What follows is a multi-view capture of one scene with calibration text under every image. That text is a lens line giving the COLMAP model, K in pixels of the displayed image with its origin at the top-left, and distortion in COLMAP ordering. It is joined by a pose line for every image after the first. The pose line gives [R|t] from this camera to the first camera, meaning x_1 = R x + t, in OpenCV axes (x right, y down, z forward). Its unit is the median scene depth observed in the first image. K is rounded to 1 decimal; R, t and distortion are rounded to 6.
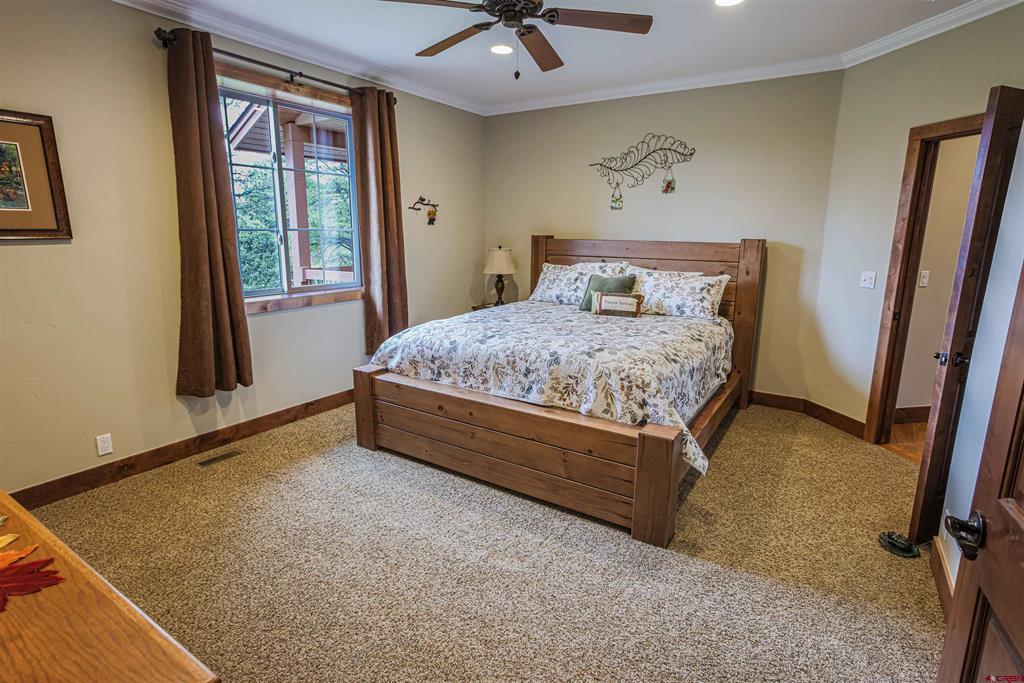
lens RADIAL K [[520.1, 0, 512.0], [0, 520.1, 341.5], [0, 0, 1]] dist [0.000049, -0.000250]
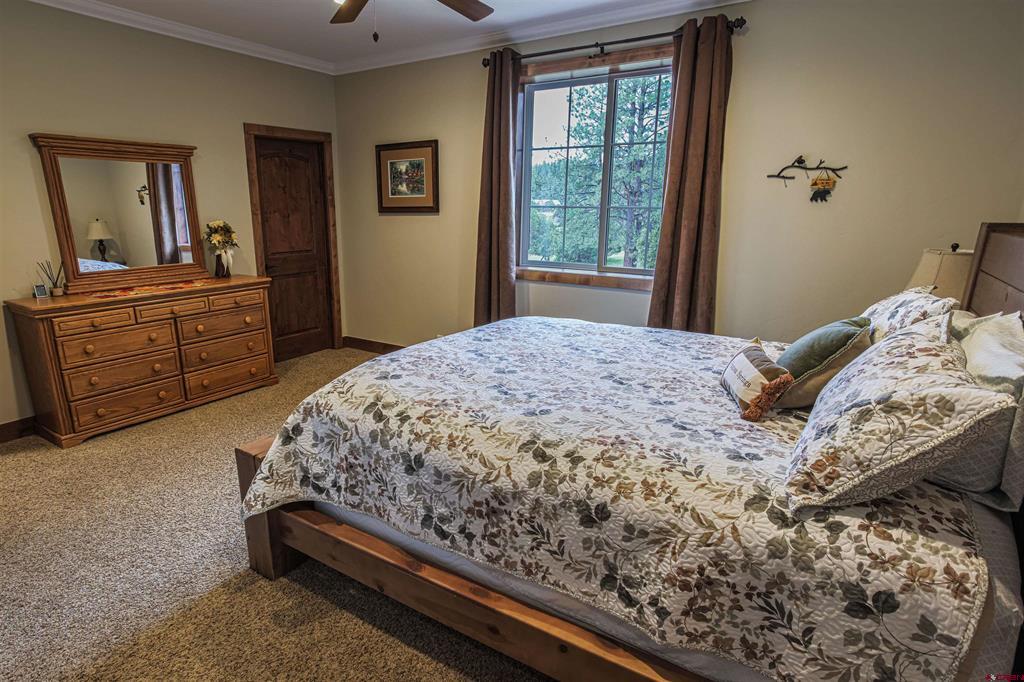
lens RADIAL K [[517.0, 0, 508.1], [0, 517.0, 333.2], [0, 0, 1]] dist [-0.049407, 0.033950]
pose [[0.042938, 0.234285, -0.971219, 0.581542], [-0.211086, 0.952298, 0.220388, -0.172654], [0.976524, 0.195548, 0.090344, 0.812882]]
